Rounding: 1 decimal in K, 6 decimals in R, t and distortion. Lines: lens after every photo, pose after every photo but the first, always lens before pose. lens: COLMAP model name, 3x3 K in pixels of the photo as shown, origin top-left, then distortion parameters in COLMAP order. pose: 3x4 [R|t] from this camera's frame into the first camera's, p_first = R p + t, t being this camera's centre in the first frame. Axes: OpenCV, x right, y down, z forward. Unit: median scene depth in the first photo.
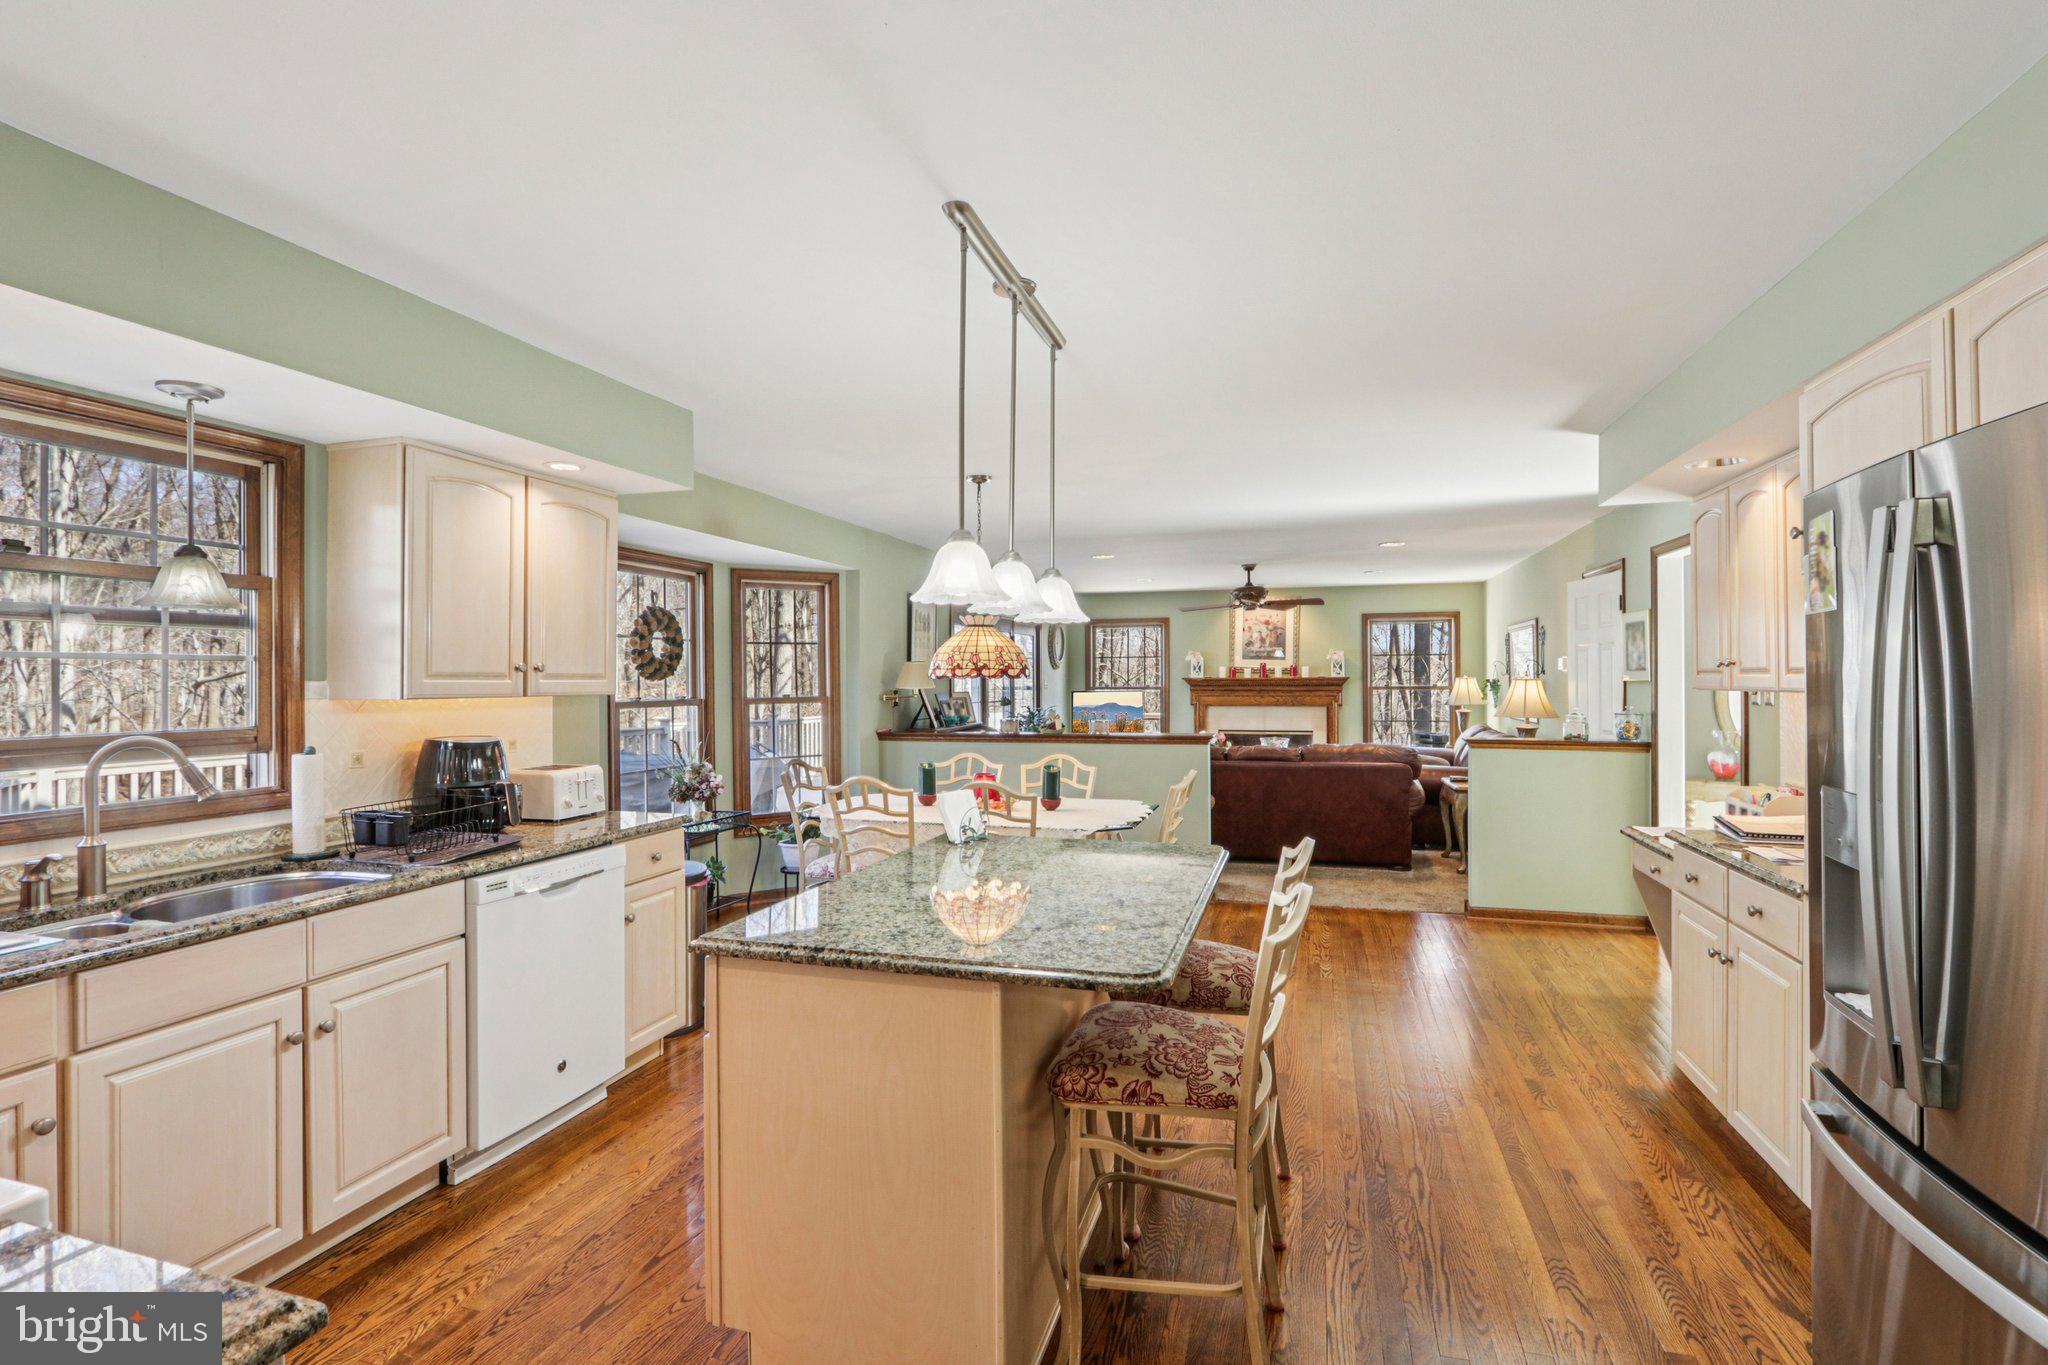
lens RADIAL K [[963.0, 0, 1017.9], [0, 963.0, 681.4], [0, 0, 1]] dist [-0.020201, 0.005029]
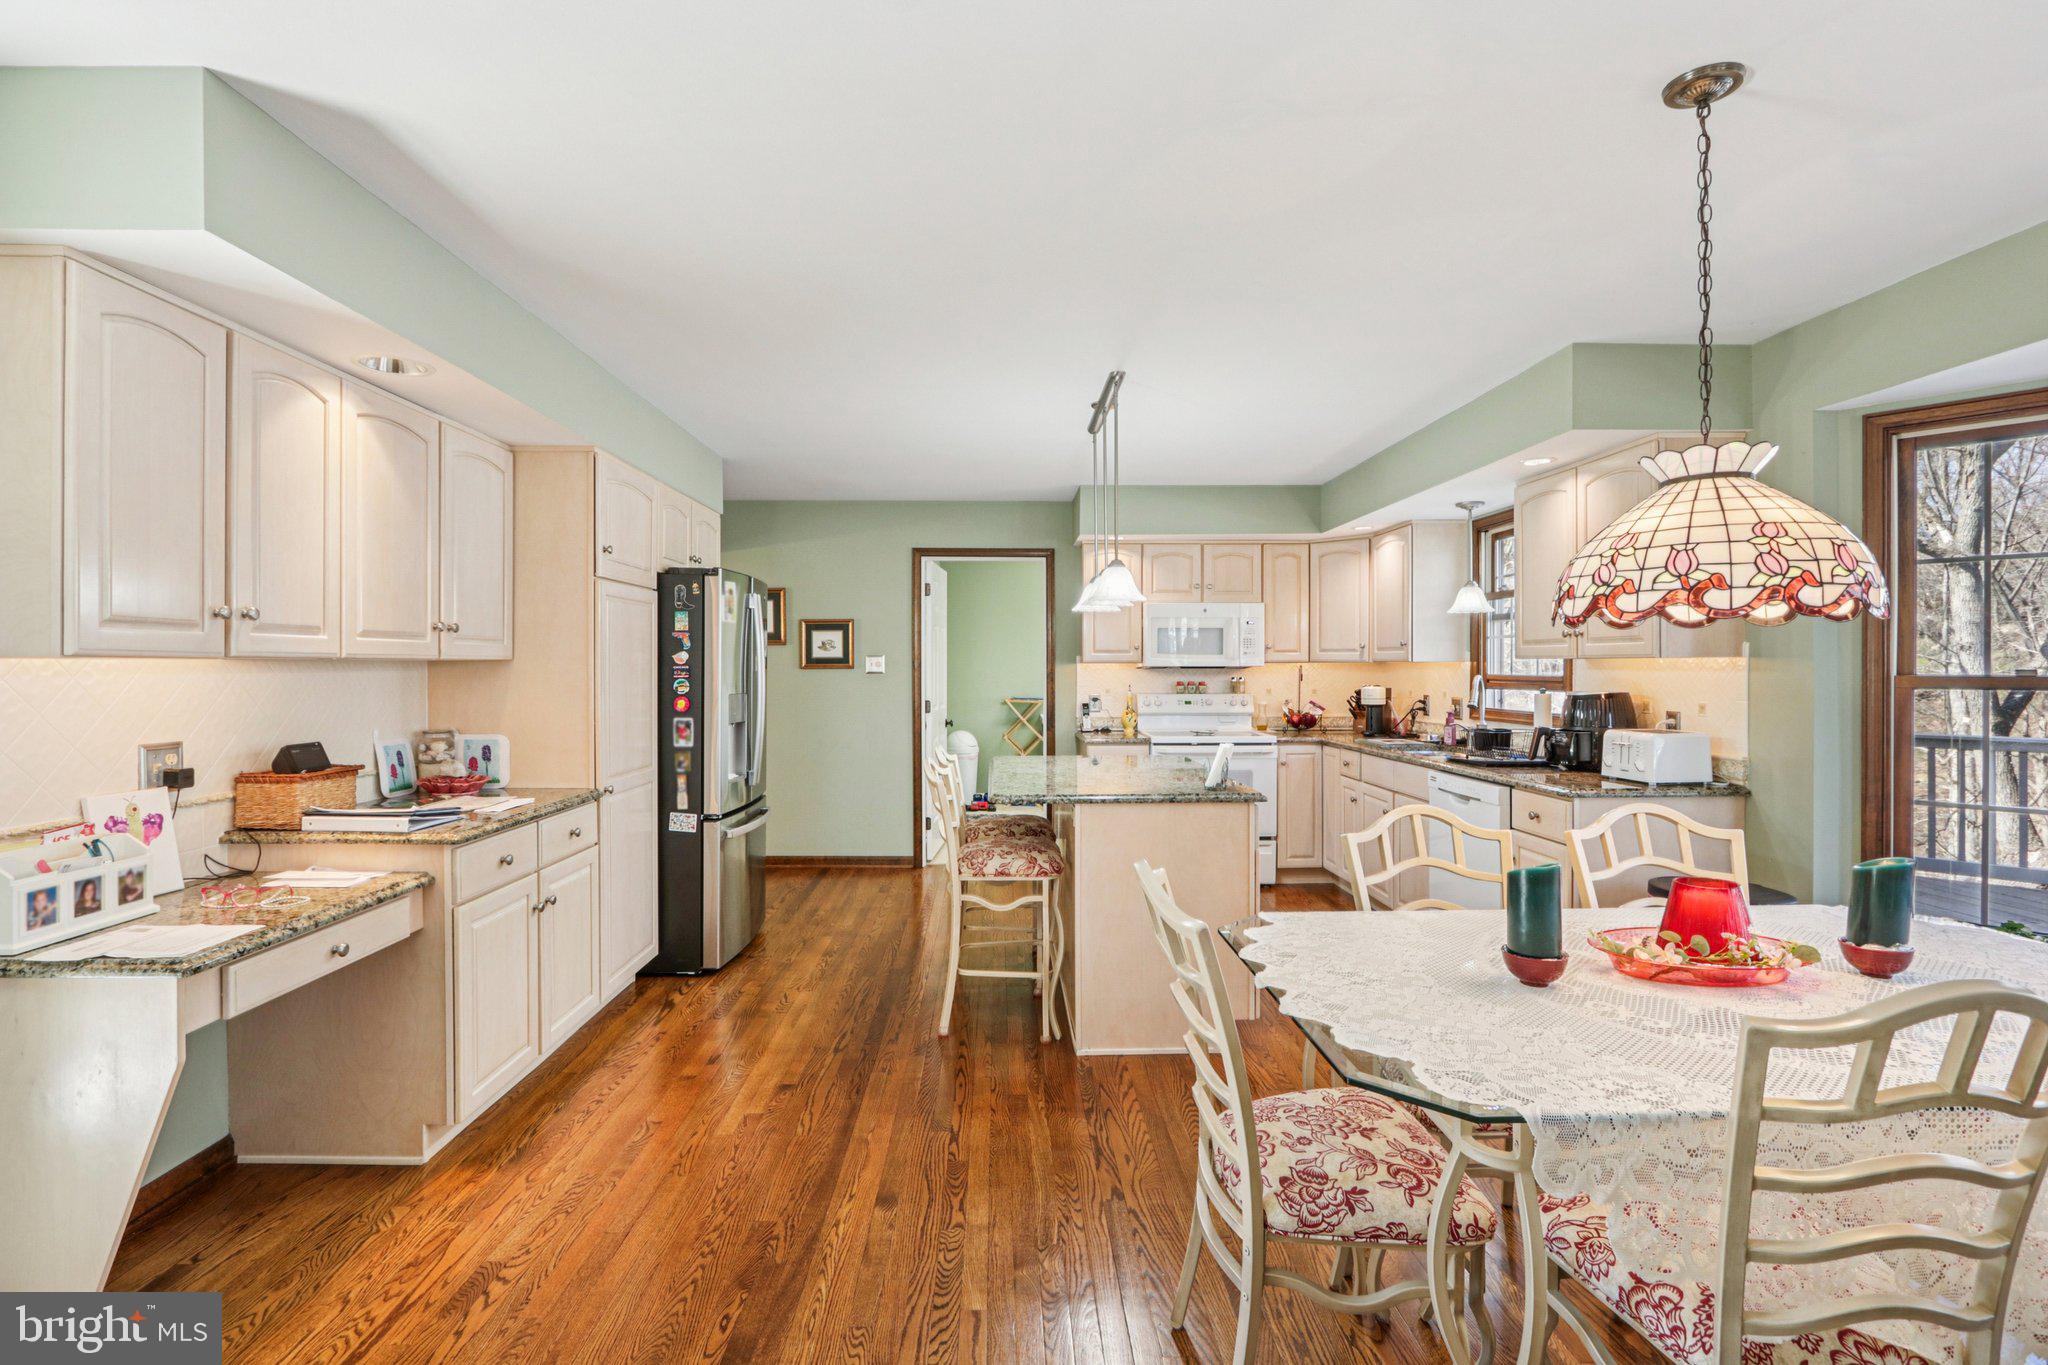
lens RADIAL K [[963.0, 0, 1013.1], [0, 963.0, 671.5], [0, 0, 1]] dist [-0.020201, 0.005029]
pose [[-0.951494, 0.008189, -0.307559, 0.289672], [0.004838, 0.999920, 0.011657, 0.008785], [0.307630, 0.009603, -0.951458, 1.123984]]
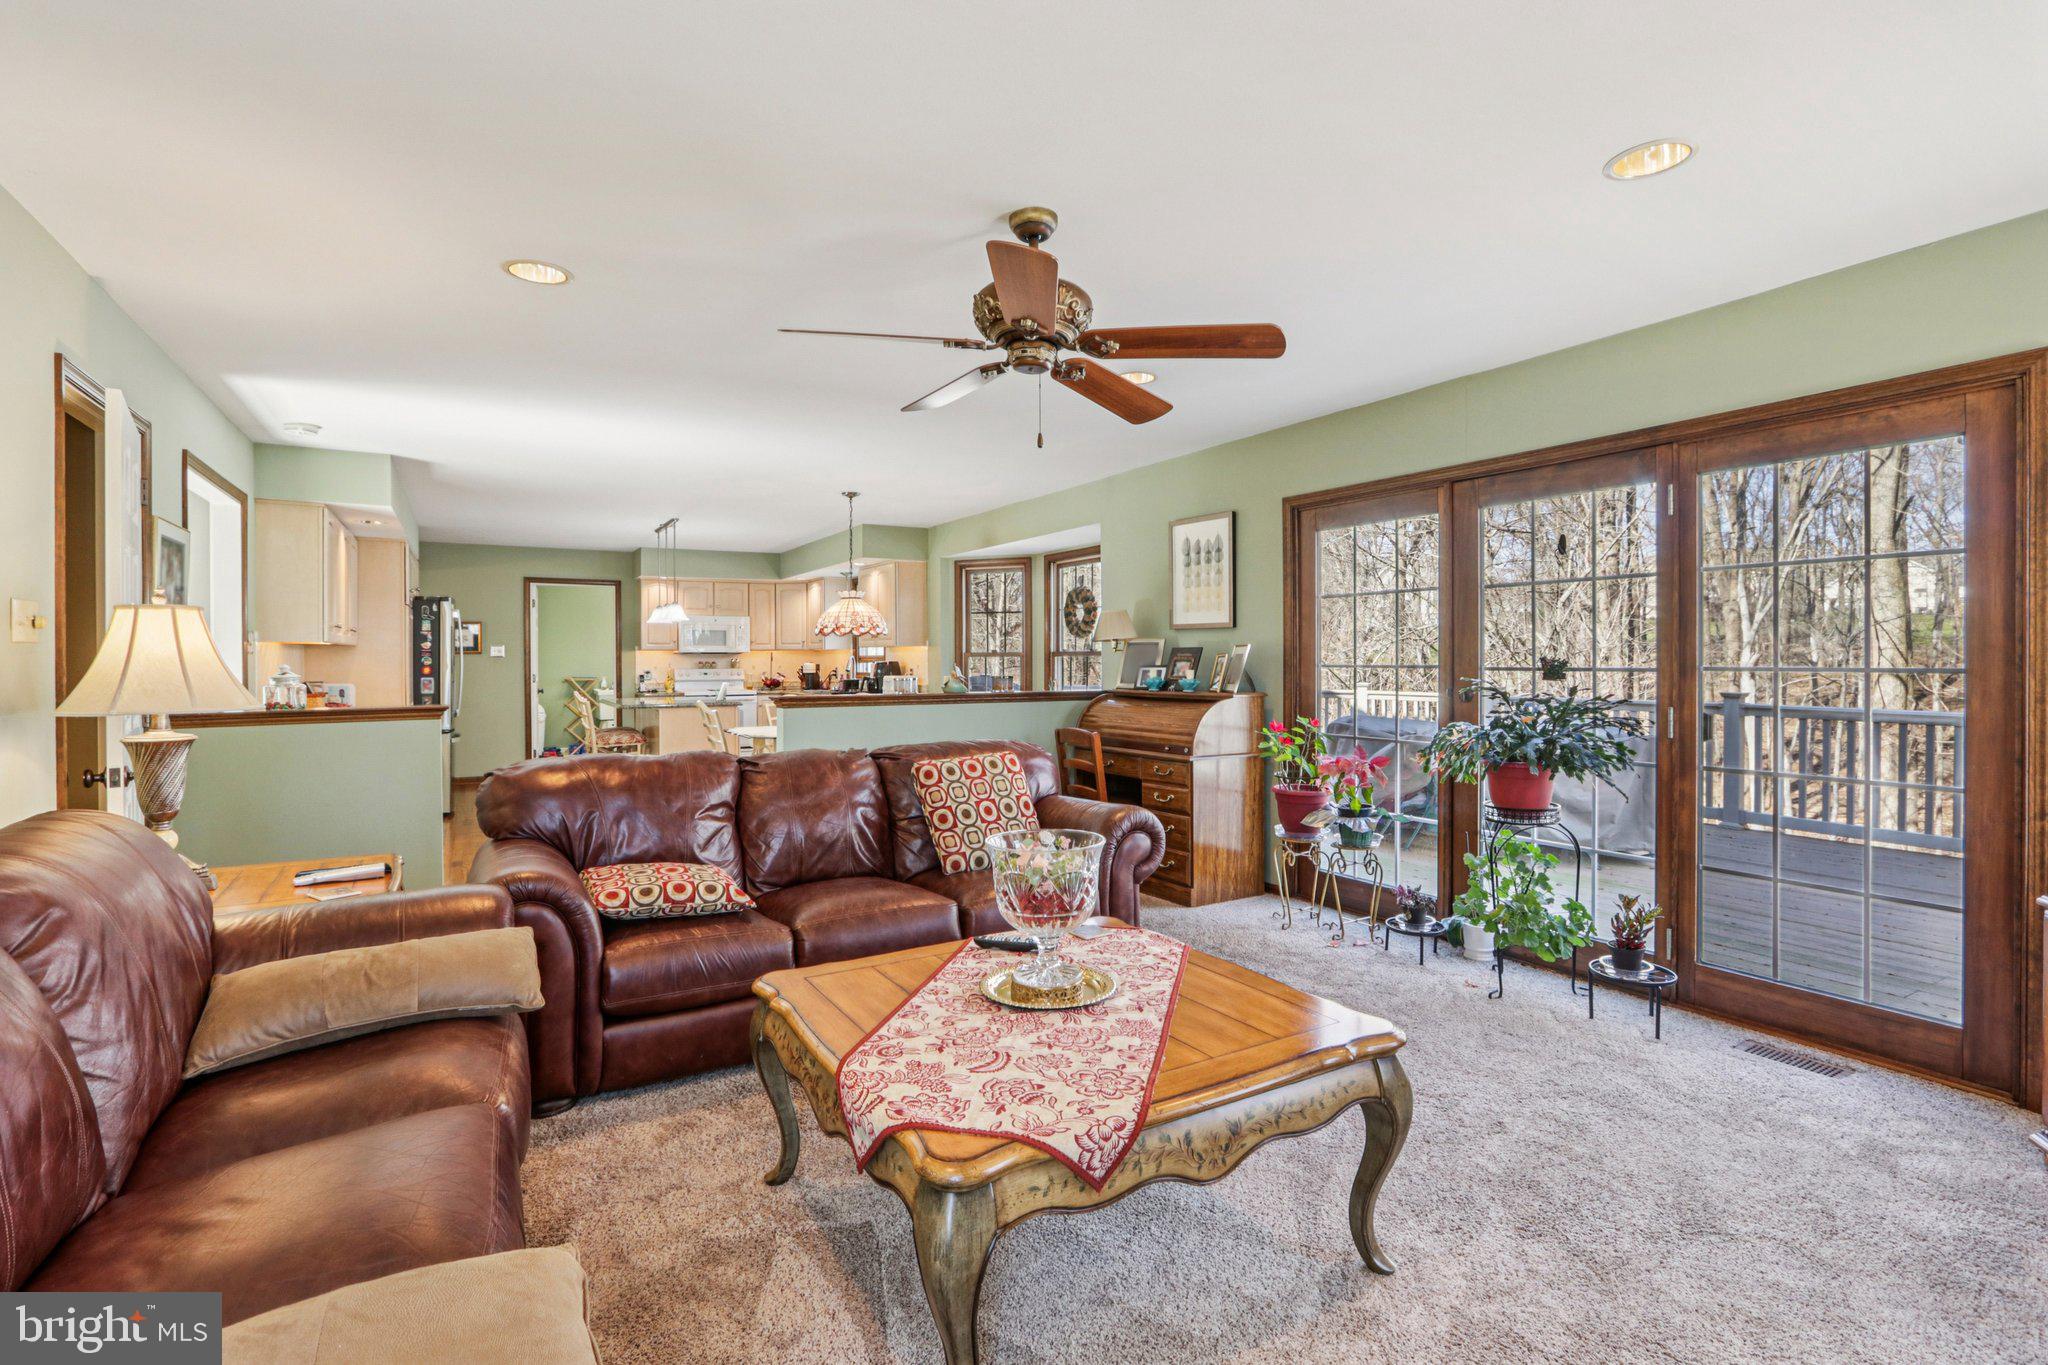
lens RADIAL K [[963.0, 0, 1020.8], [0, 963.0, 667.8], [0, 0, 1]] dist [-0.020201, 0.005029]
pose [[-0.683873, 0.014347, -0.729460, 0.727331], [0.004501, 0.999871, 0.015446, 0.020763], [0.729587, 0.007280, -0.683849, 1.903542]]
